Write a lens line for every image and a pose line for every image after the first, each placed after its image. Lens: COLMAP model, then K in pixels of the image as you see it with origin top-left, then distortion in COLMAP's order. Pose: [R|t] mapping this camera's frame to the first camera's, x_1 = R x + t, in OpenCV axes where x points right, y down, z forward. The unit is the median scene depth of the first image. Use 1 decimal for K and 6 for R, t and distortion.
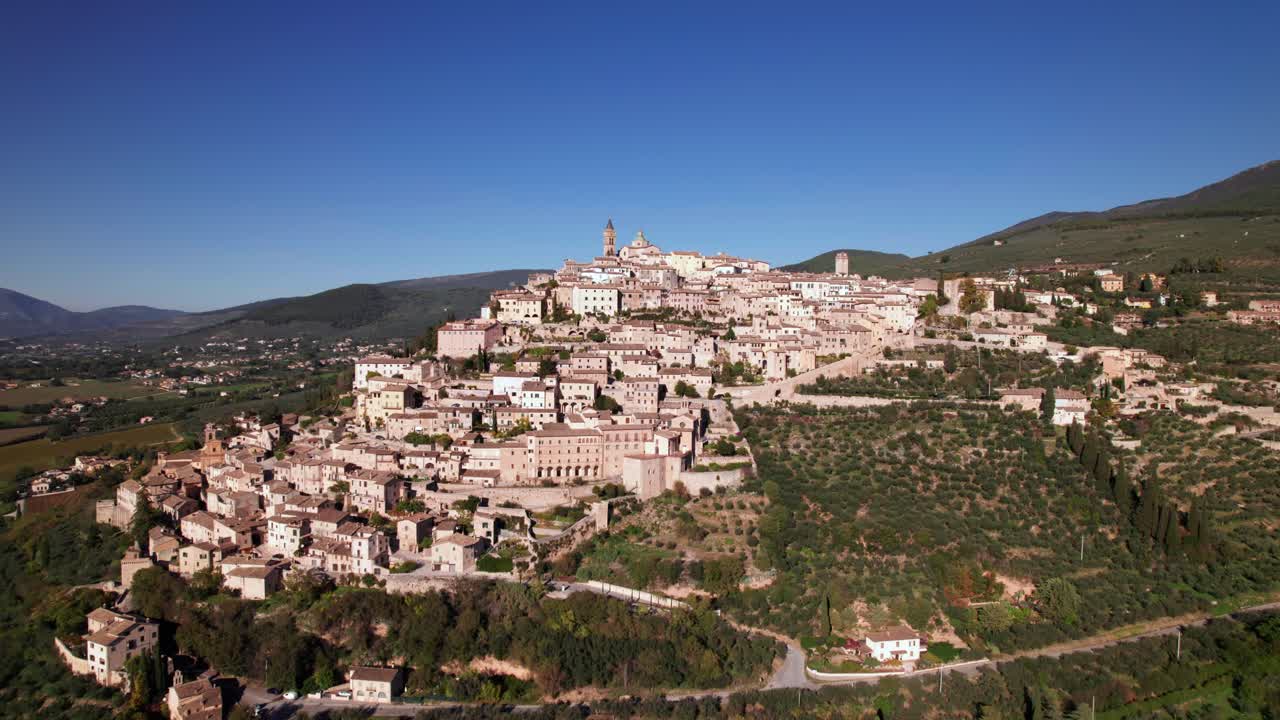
lens RADIAL K [[837.7, 0, 640.0], [0, 837.7, 360.0], [0, 0, 1]] dist [-0.076856, 0.067672]
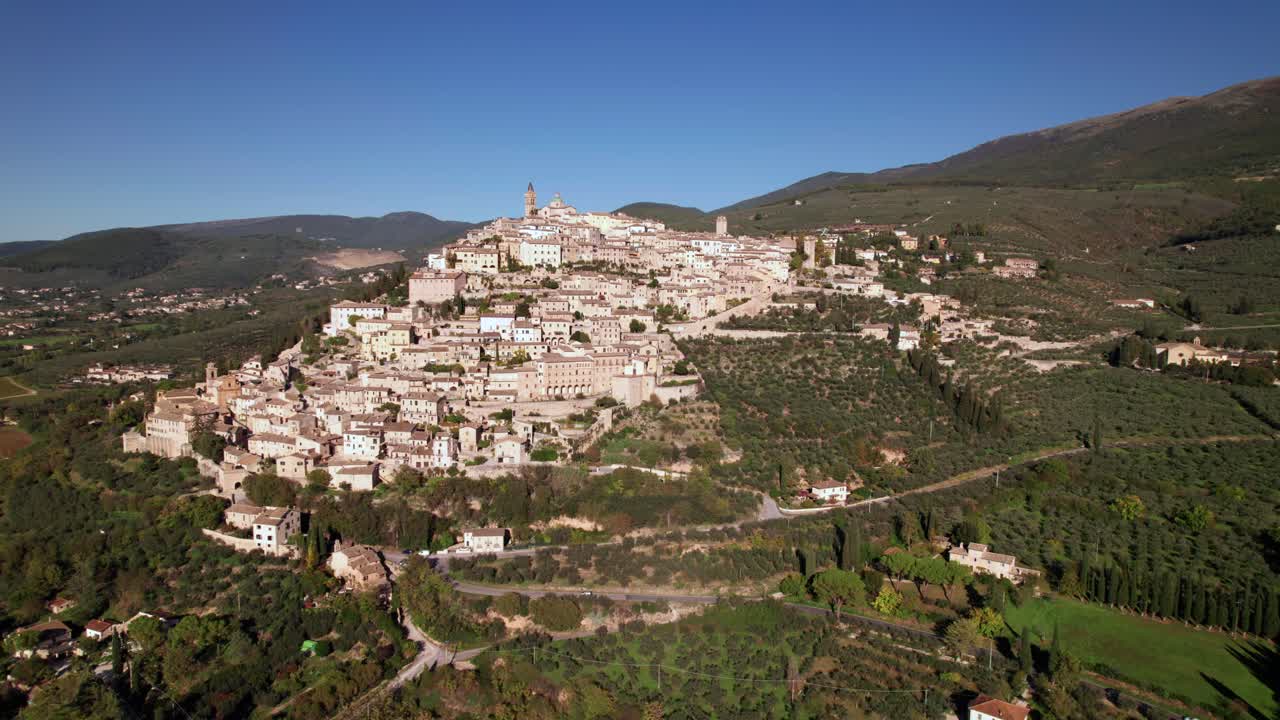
lens RADIAL K [[837.7, 0, 640.0], [0, 837.7, 360.0], [0, 0, 1]] dist [-0.076856, 0.067672]
pose [[0.968799, -0.019804, 0.247054, -0.266209], [0.004870, 0.998131, 0.060914, 0.009474], [-0.247799, -0.057810, 0.967085, -0.241953]]
